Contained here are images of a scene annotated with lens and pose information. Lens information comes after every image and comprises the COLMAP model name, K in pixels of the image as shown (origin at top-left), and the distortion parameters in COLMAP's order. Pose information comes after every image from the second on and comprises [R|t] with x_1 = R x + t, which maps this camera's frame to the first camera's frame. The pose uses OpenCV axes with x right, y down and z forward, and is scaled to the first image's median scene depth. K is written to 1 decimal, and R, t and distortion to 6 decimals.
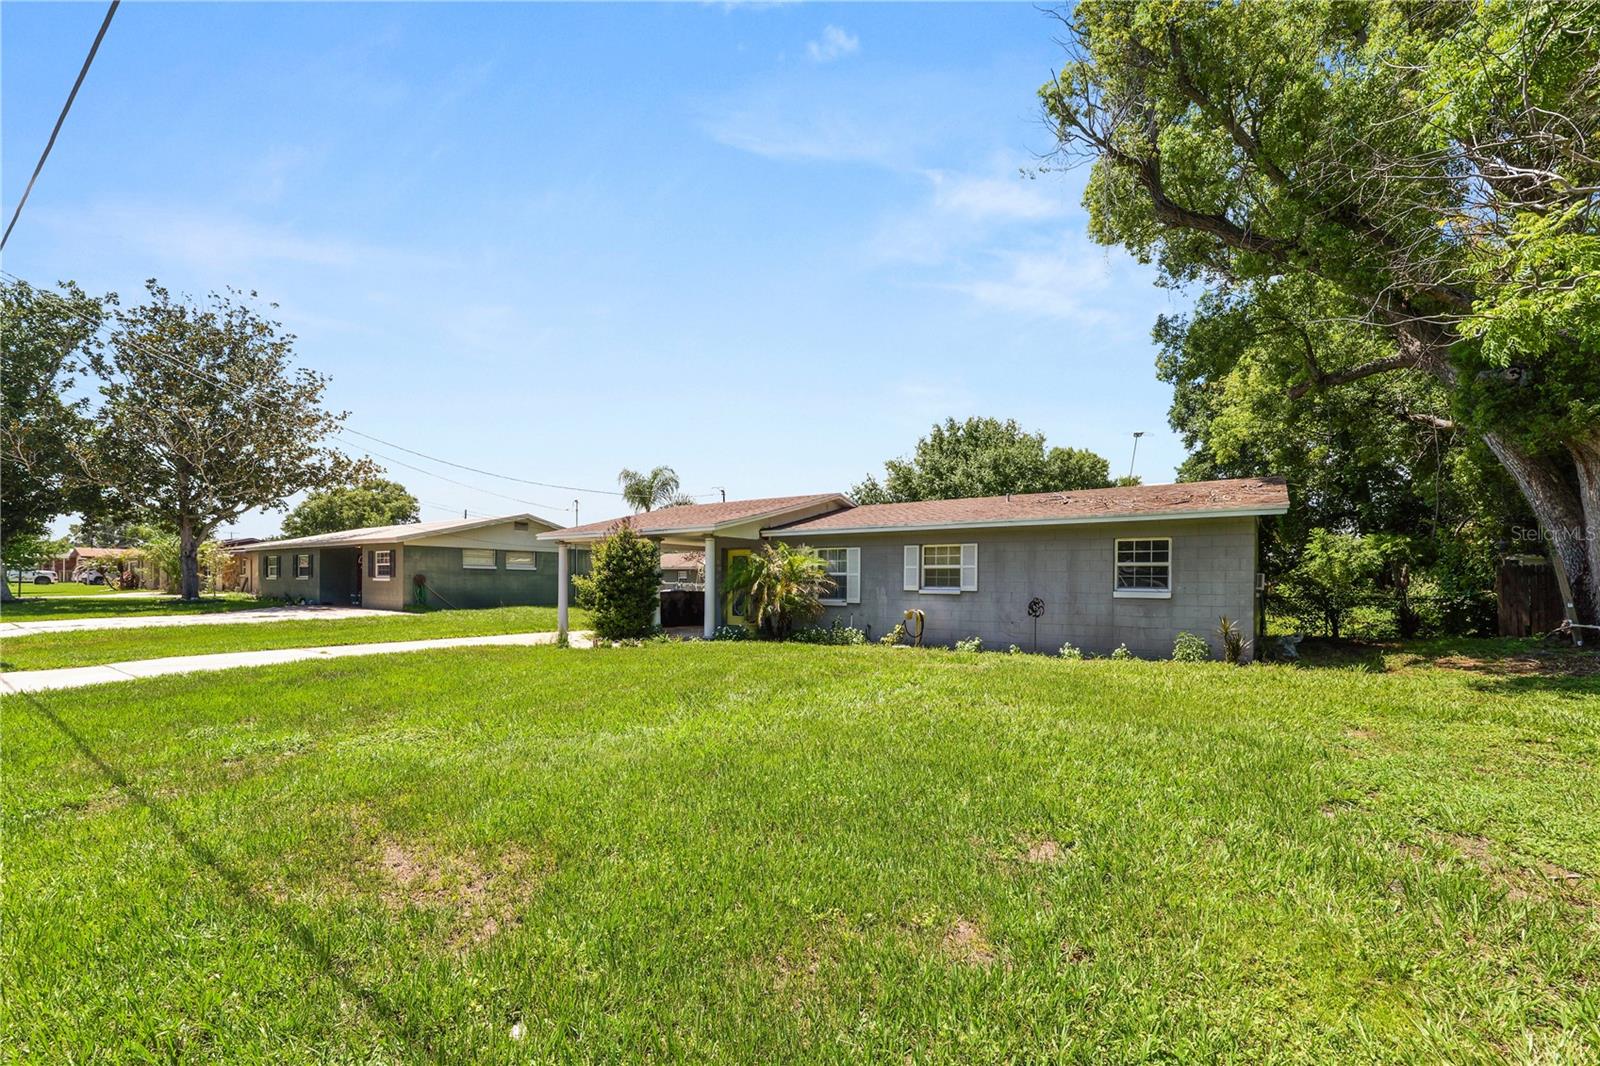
lens RADIAL K [[658.0, 0, 809.5], [0, 658.0, 568.1], [0, 0, 1]] dist [-0.001214, -0.000021]
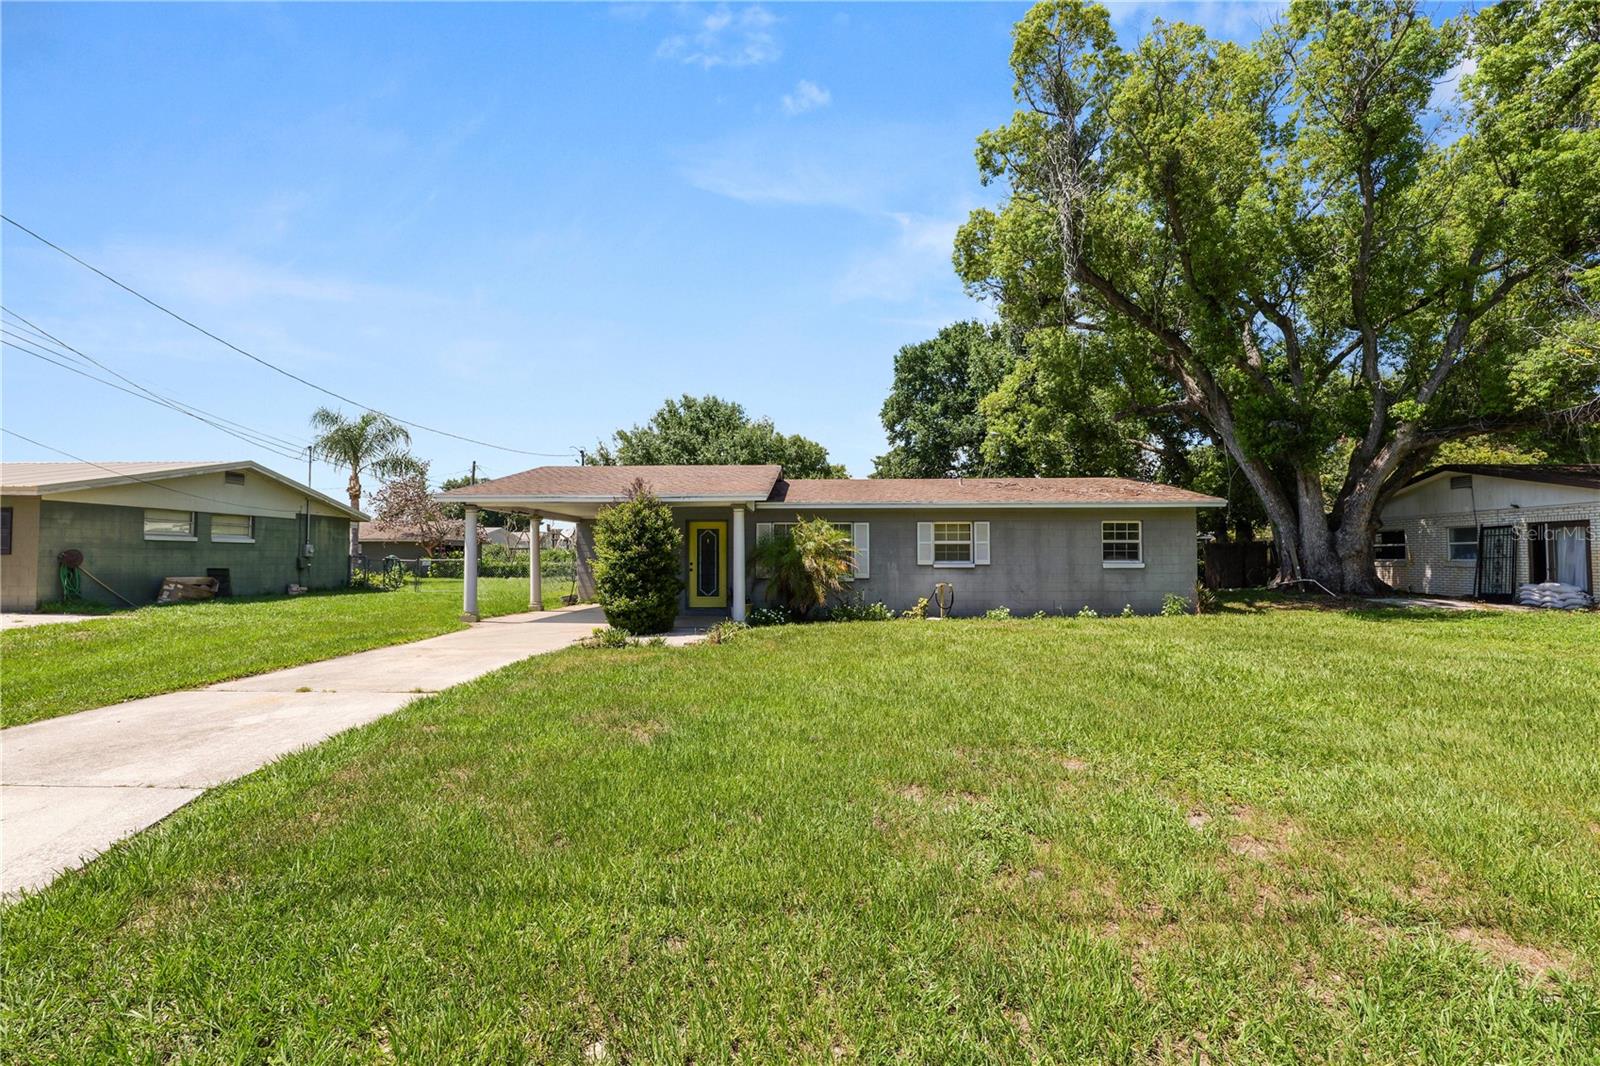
lens RADIAL K [[641.2, 0, 802.4], [0, 641.2, 531.7], [0, 0, 1]] dist [-0.012016, -0.000025]
pose [[0.840771, 0.012779, 0.541239, -0.579689], [-0.004663, 0.999855, -0.016362, -0.001483], [-0.541370, 0.011233, 0.840709, 0.253567]]
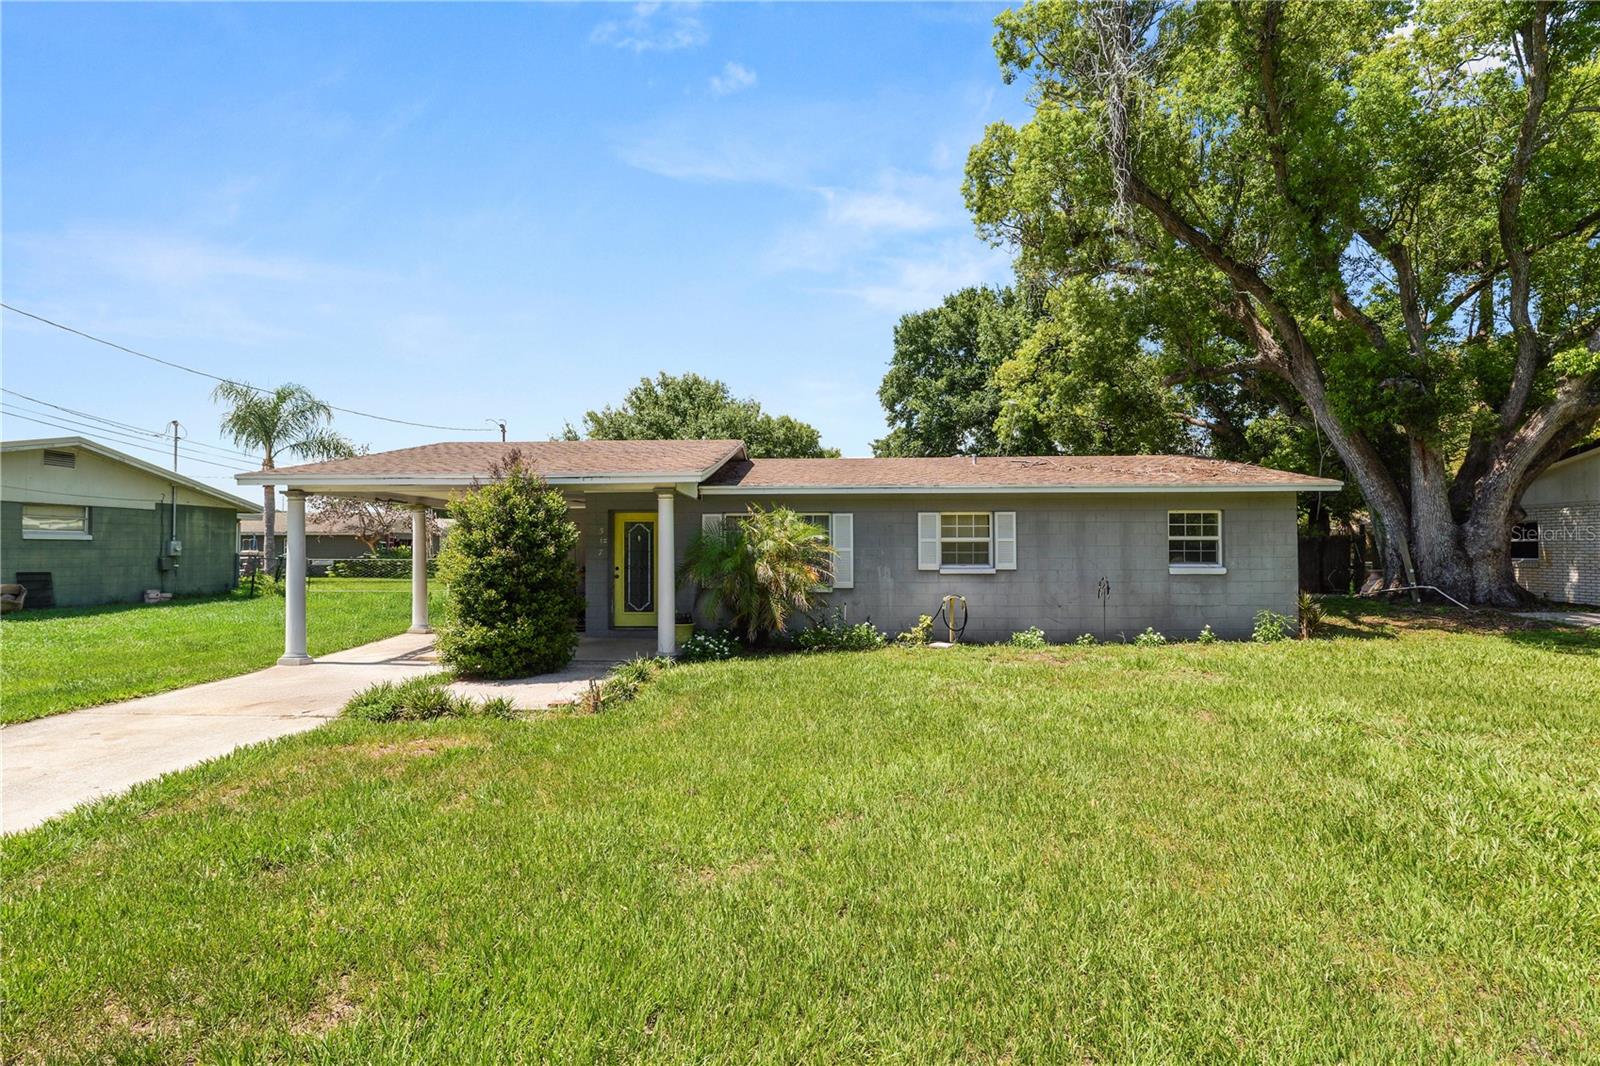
lens RADIAL K [[656.9, 0, 795.5], [0, 656.9, 530.6], [0, 0, 1]] dist [-0.010633, 0.000111]
pose [[0.846371, 0.004829, 0.532572, -0.404582], [-0.003426, 0.999988, -0.003622, -0.009822], [-0.532583, 0.001241, 0.846377, 0.437793]]
